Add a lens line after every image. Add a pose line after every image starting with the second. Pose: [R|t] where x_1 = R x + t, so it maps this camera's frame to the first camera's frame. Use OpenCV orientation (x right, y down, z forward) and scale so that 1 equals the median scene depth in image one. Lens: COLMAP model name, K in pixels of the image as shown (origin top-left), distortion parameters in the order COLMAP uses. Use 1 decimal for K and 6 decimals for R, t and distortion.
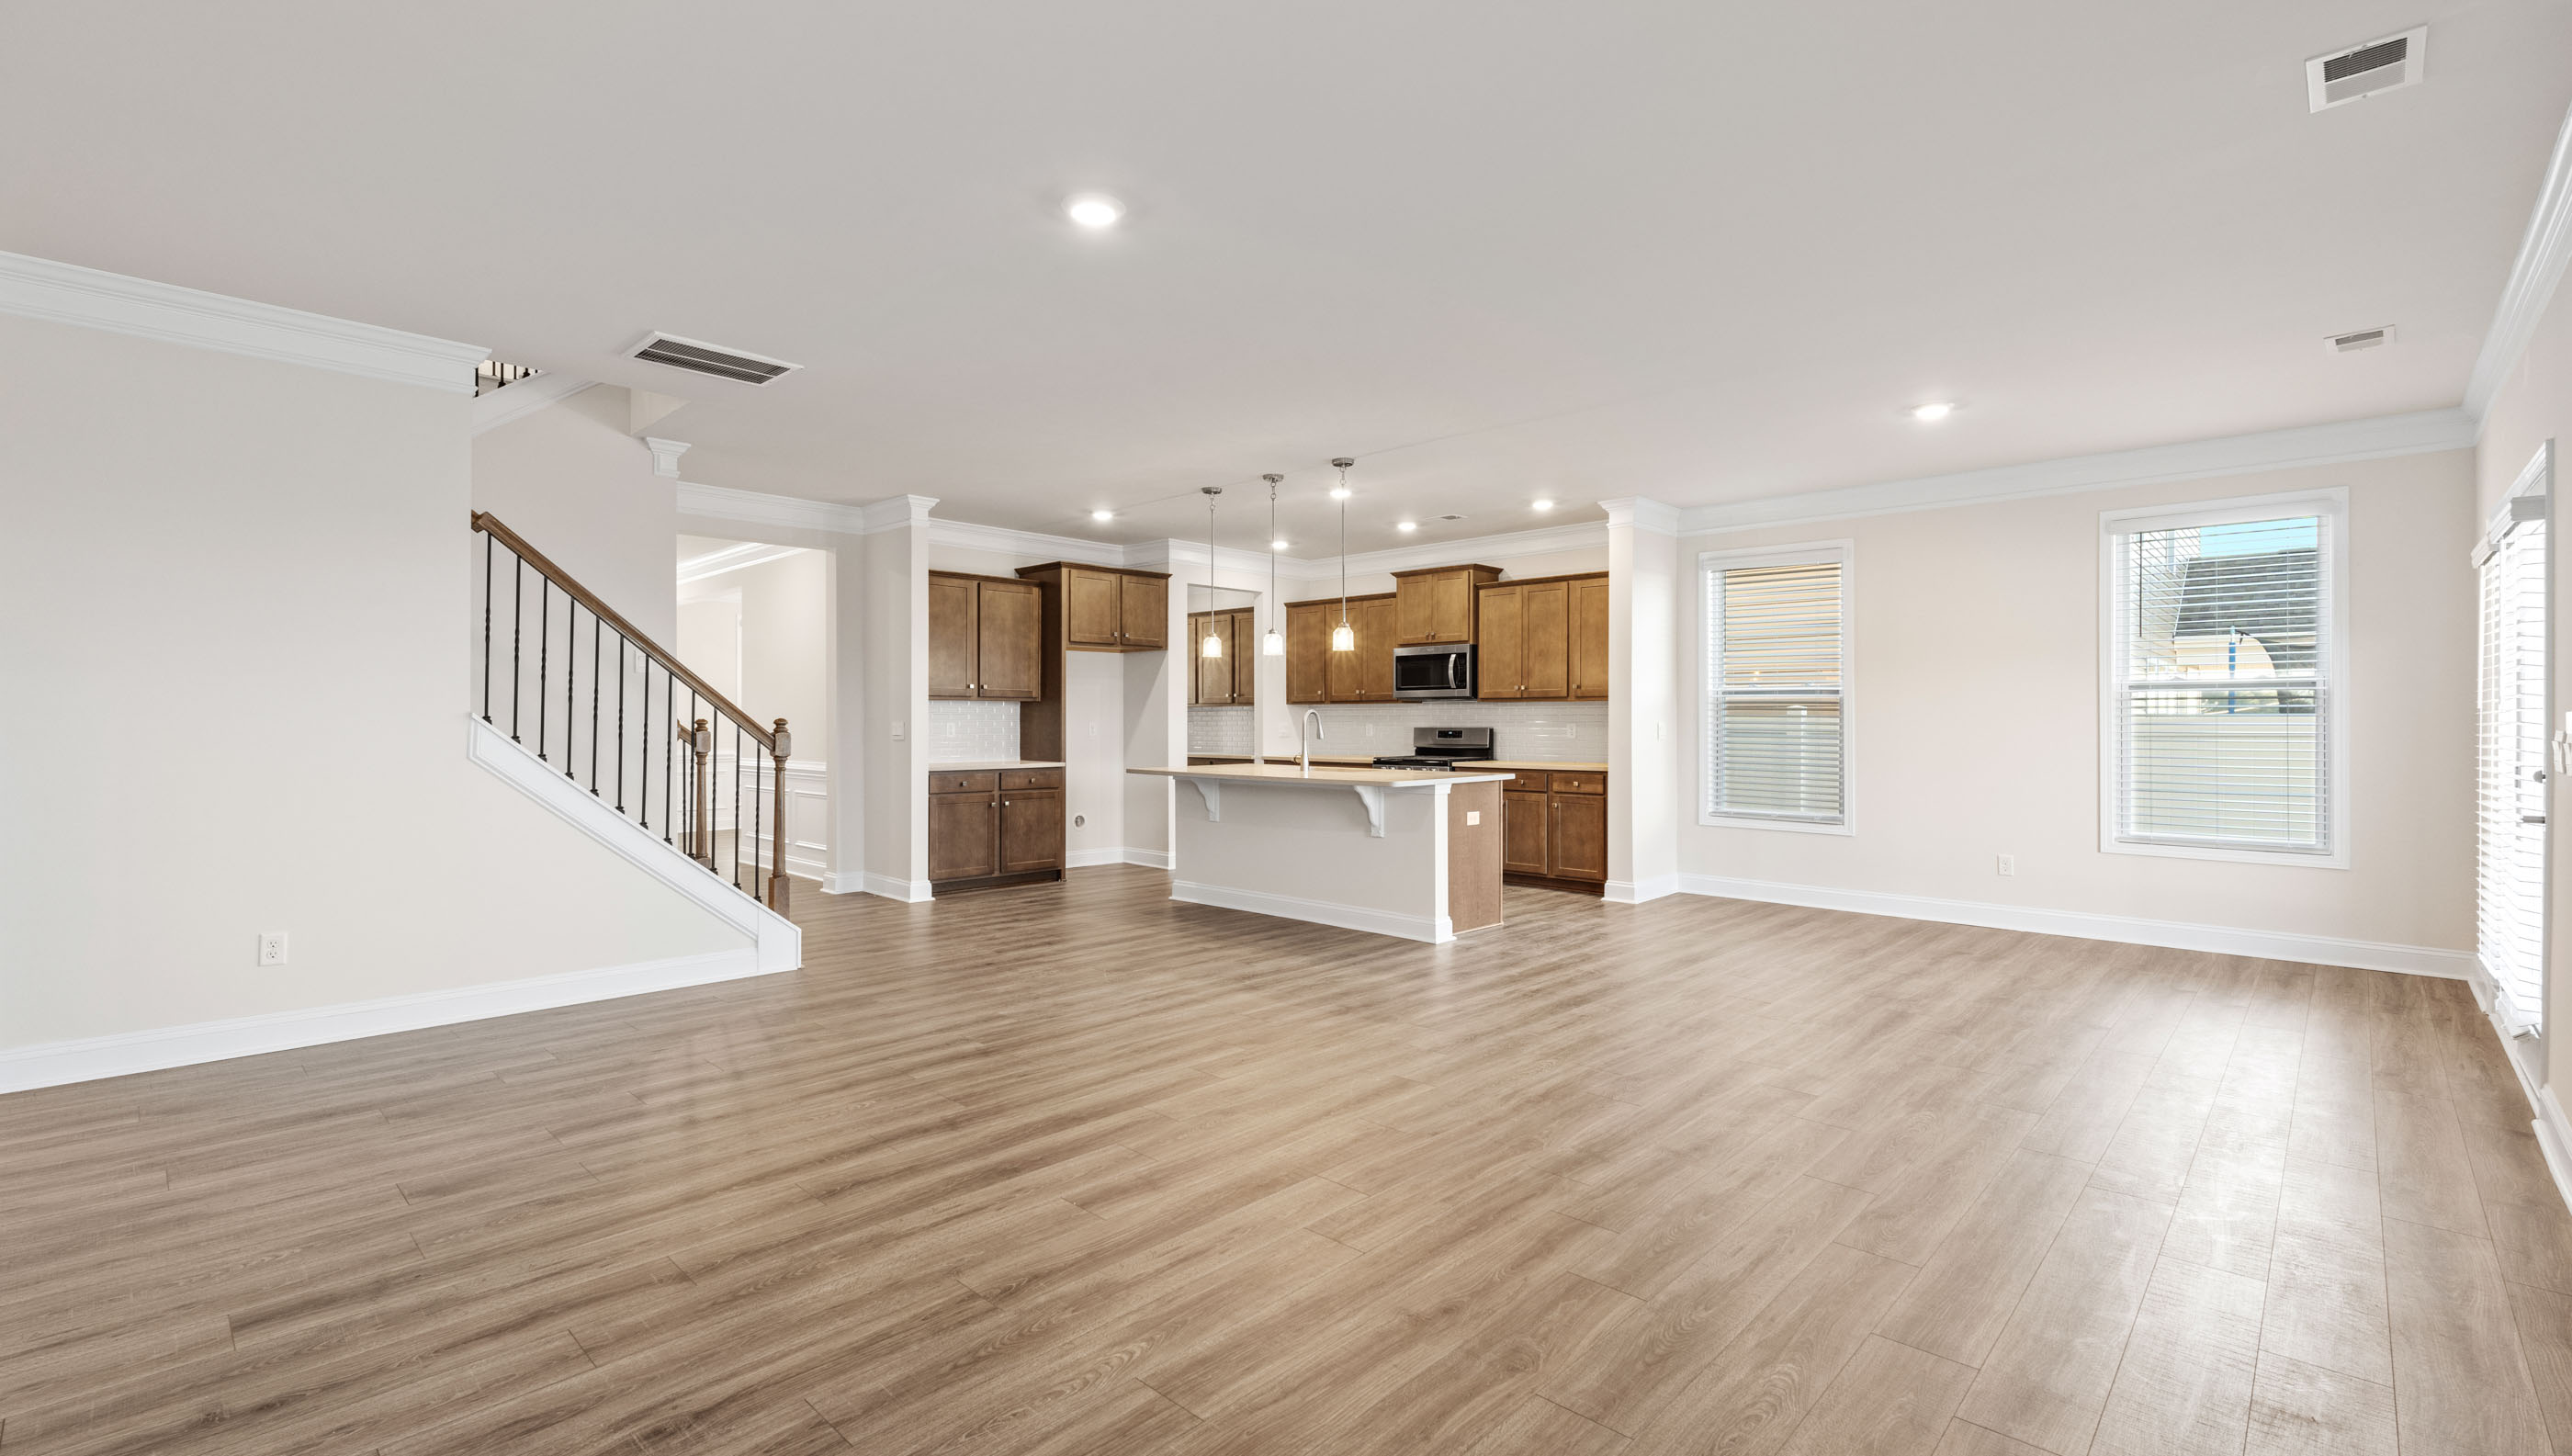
lens RADIAL K [[1118.6, 0, 1270.9], [0, 1118.6, 720.4], [0, 0, 1]] dist [-0.011882, 0.001040]
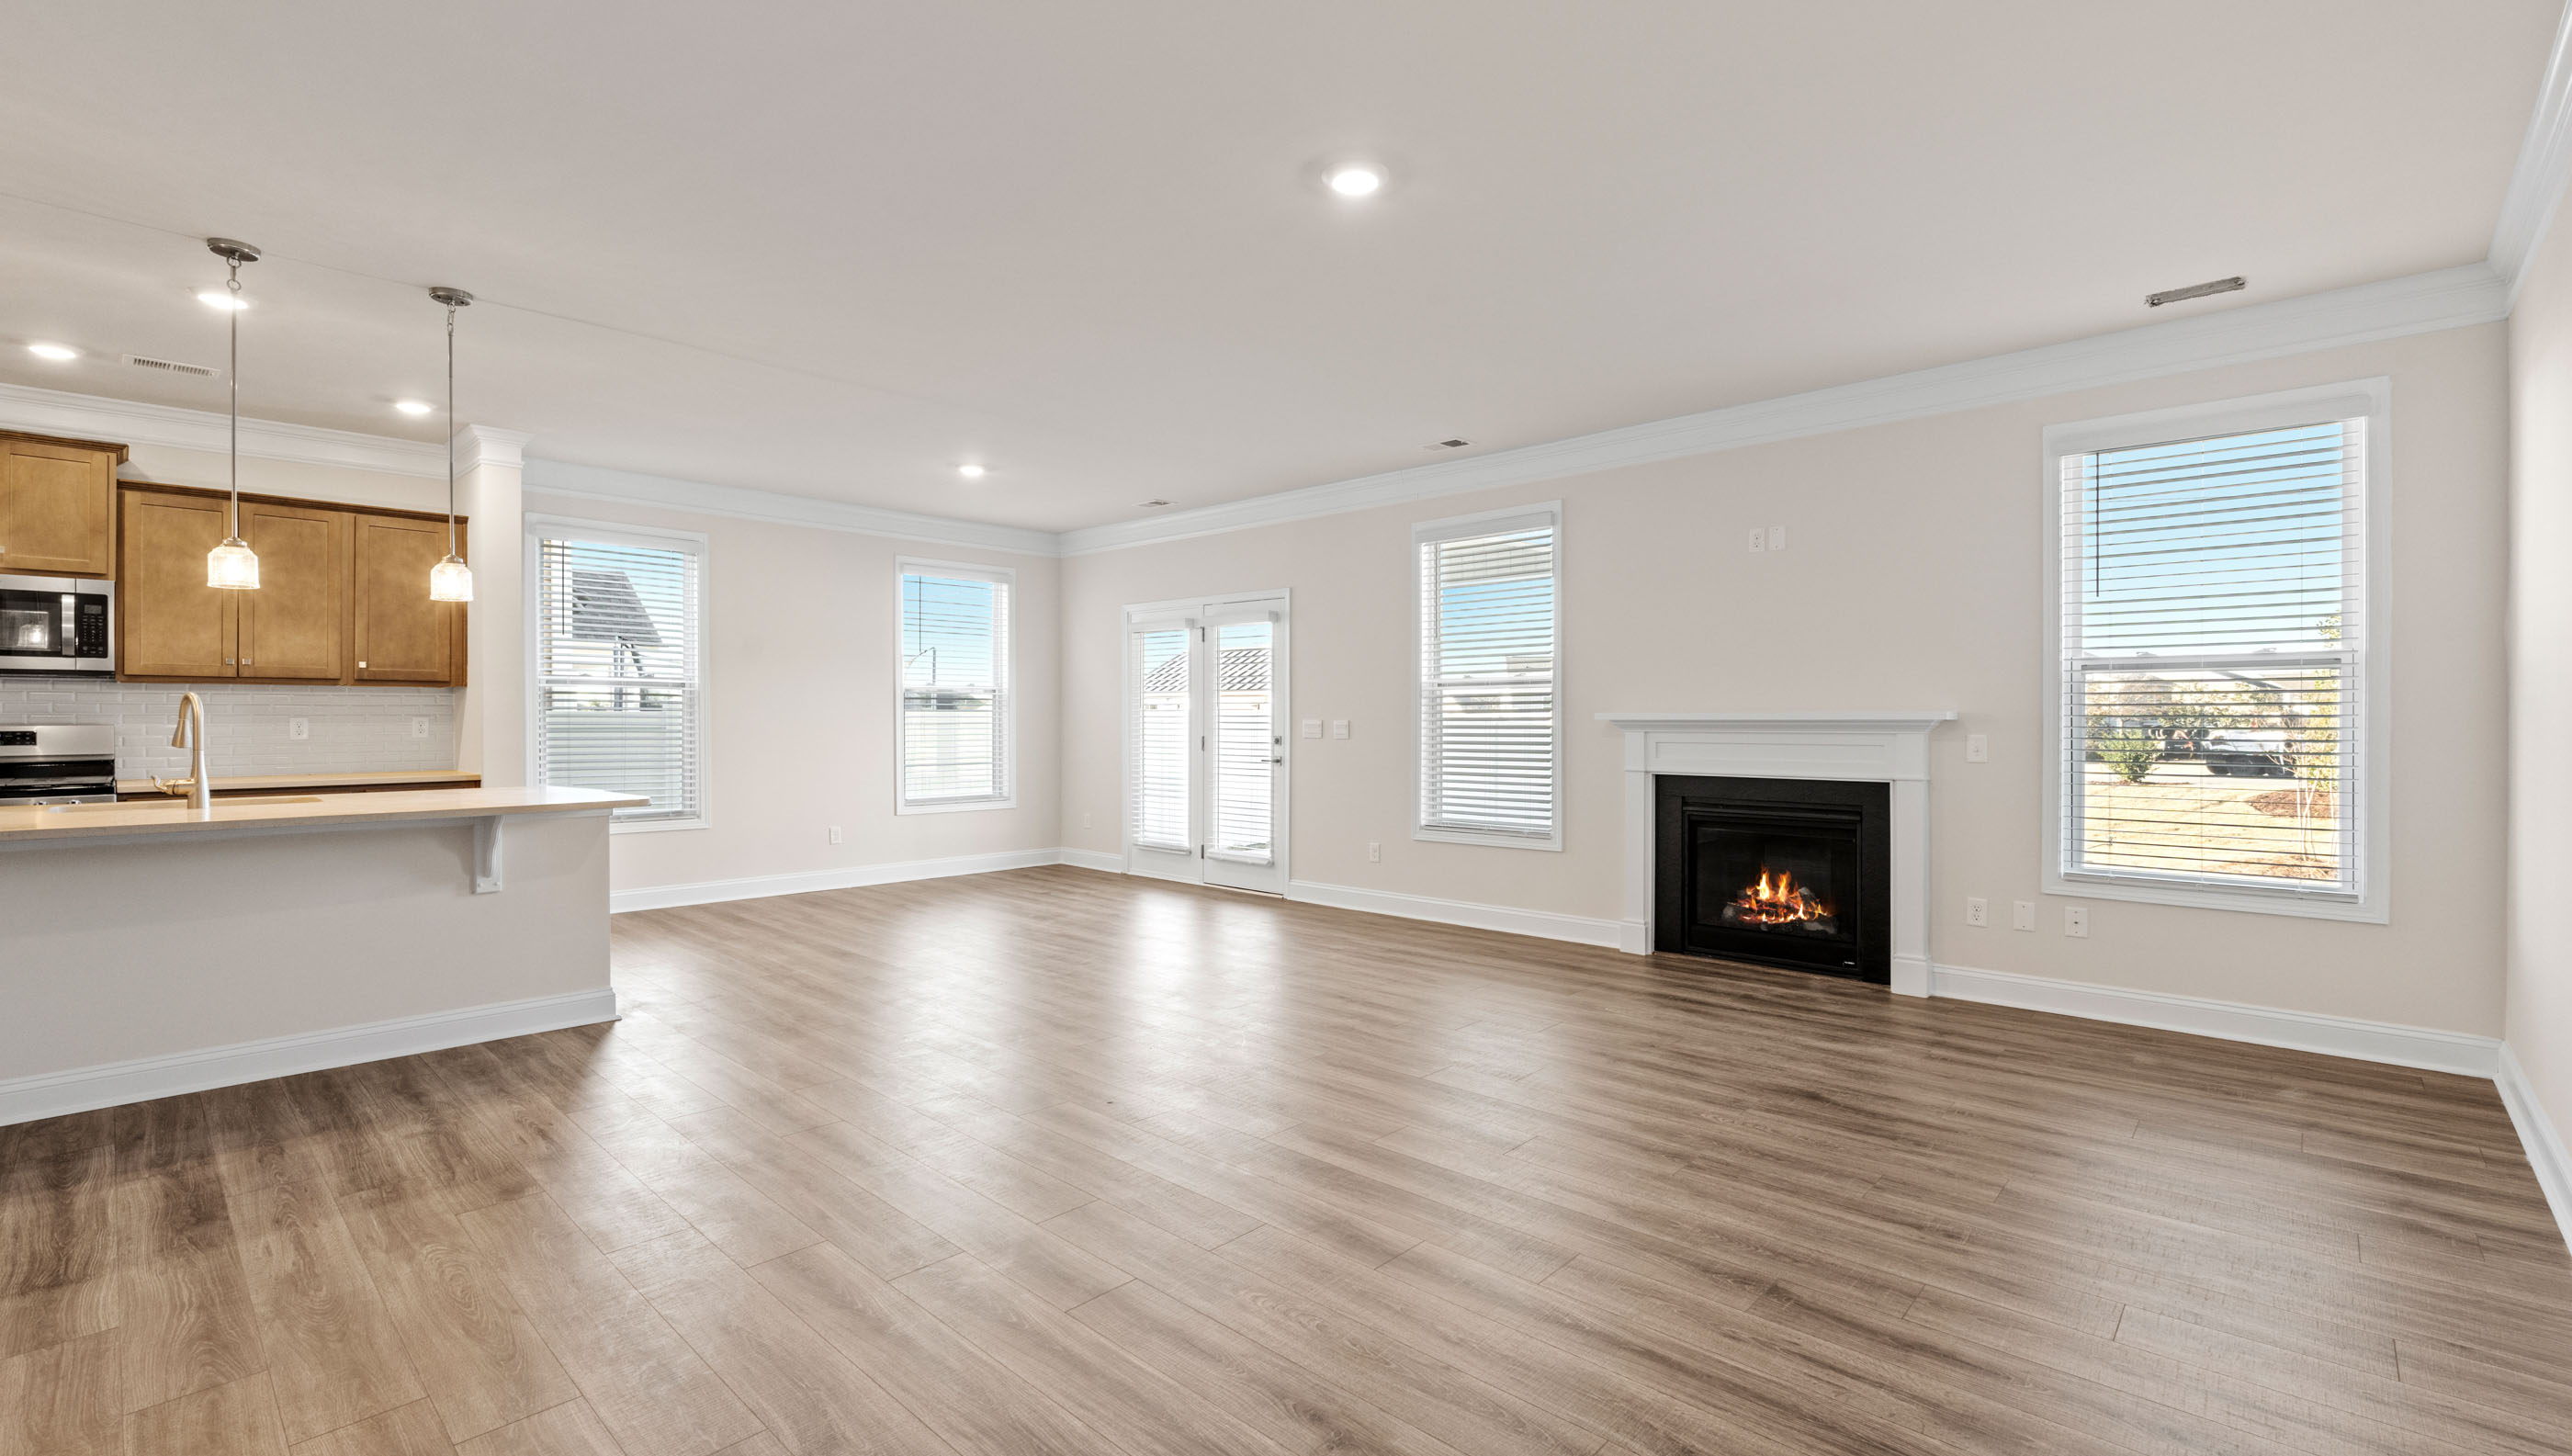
lens RADIAL K [[1118.6, 0, 1287.6], [0, 1118.6, 724.6], [0, 0, 1]] dist [-0.011882, 0.001040]
pose [[-0.021599, -0.009291, 0.999724, -0.445709], [-0.003418, 0.999952, 0.009220, -0.001050], [-0.999761, -0.003217, -0.021630, 0.432679]]
